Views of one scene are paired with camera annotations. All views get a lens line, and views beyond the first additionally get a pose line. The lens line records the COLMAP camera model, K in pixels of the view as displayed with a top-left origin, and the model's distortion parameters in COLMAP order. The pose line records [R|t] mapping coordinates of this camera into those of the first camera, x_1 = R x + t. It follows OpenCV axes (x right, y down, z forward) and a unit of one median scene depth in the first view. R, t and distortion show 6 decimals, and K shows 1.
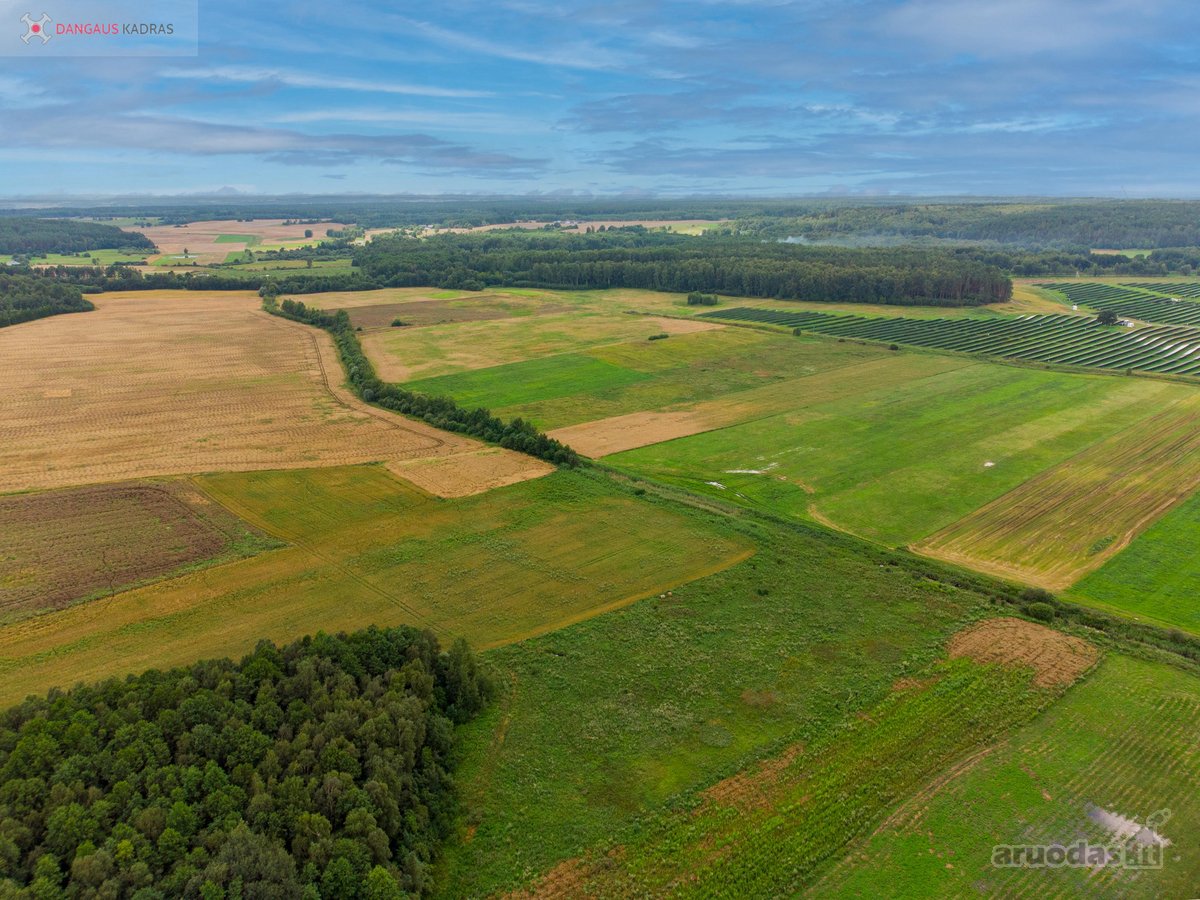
lens RADIAL K [[926.4, 0, 600.0], [0, 926.4, 450.0], [0, 0, 1]] dist [0.010983, -0.000931]
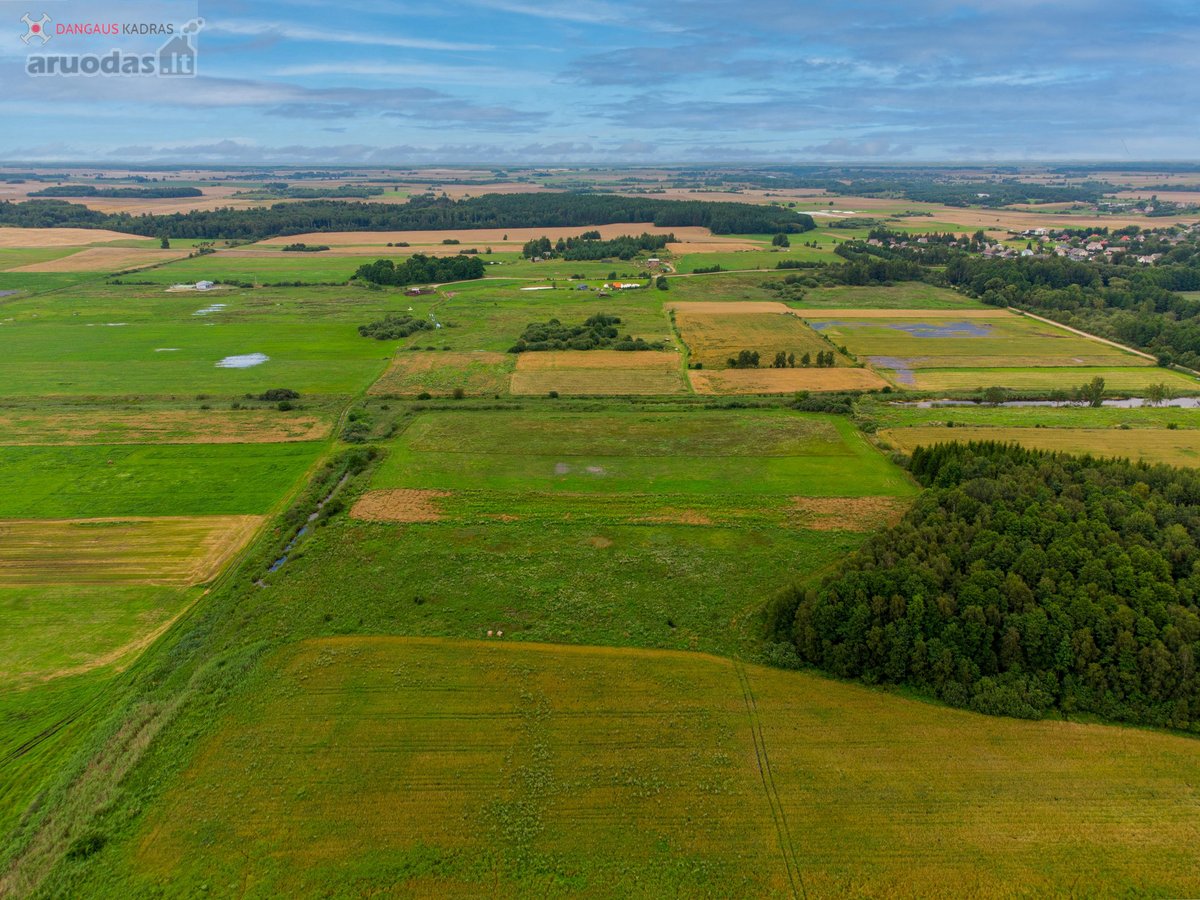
lens RADIAL K [[899.8, 0, 596.6], [0, 899.8, 444.9], [0, 0, 1]] dist [0.022593, 0.000584]
pose [[-0.734457, -0.198751, 0.648900, -0.459026], [0.188456, 0.858821, 0.476352, -0.339095], [-0.651964, 0.472149, -0.593311, 1.225736]]
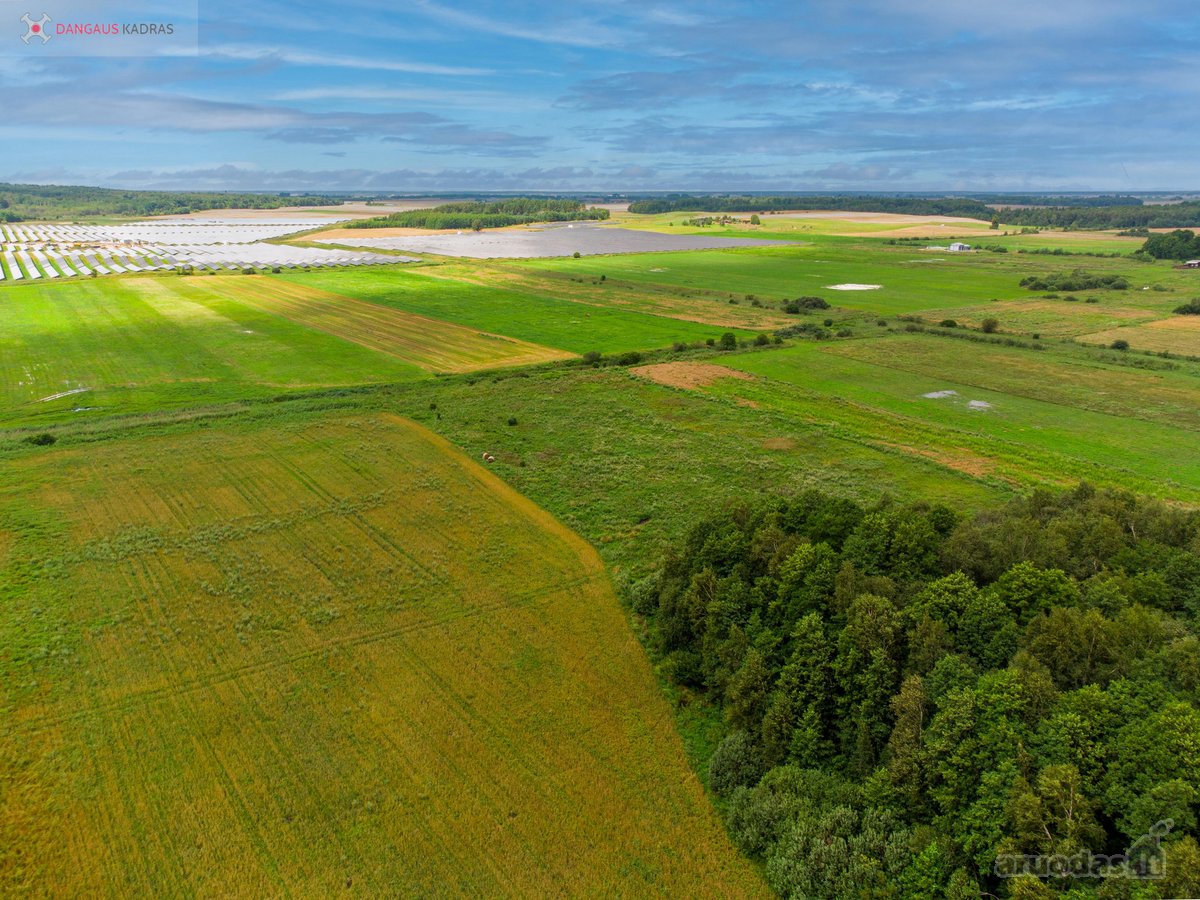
lens RADIAL K [[906.0, 0, 592.1], [0, 906.0, 449.7], [0, 0, 1]] dist [0.019751, -0.000092]
pose [[0.156366, -0.265865, 0.951244, -0.502169], [0.263235, 0.939475, 0.219305, 0.022591], [-0.951975, 0.216108, 0.216887, 0.706580]]
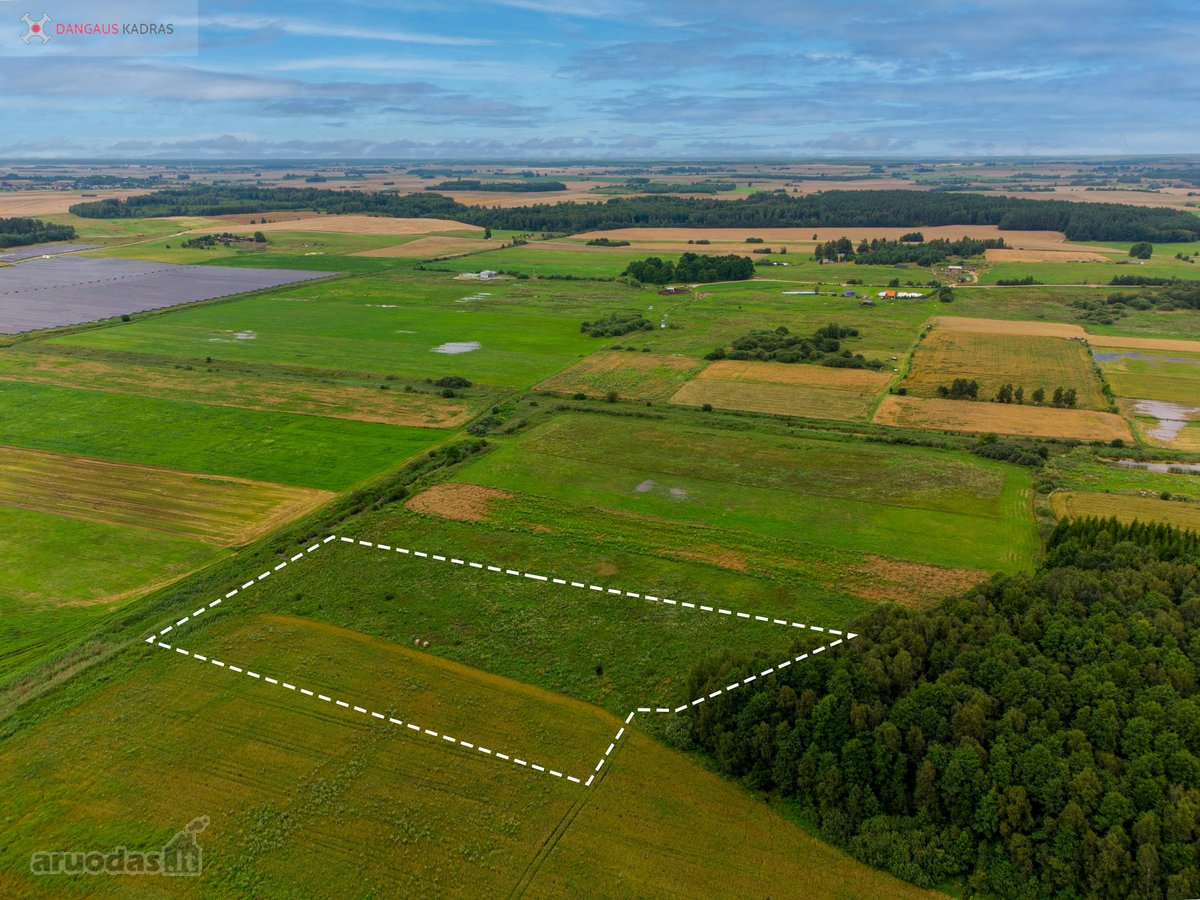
lens RADIAL K [[915.8, 0, 596.3], [0, 915.8, 491.7], [0, 0, 1]] dist [0.010852, 0.007066]
pose [[-0.412931, -0.307456, 0.857297, -0.599935], [0.251442, 0.866228, 0.431770, -0.252930], [-0.875365, 0.393852, -0.280386, 0.943167]]
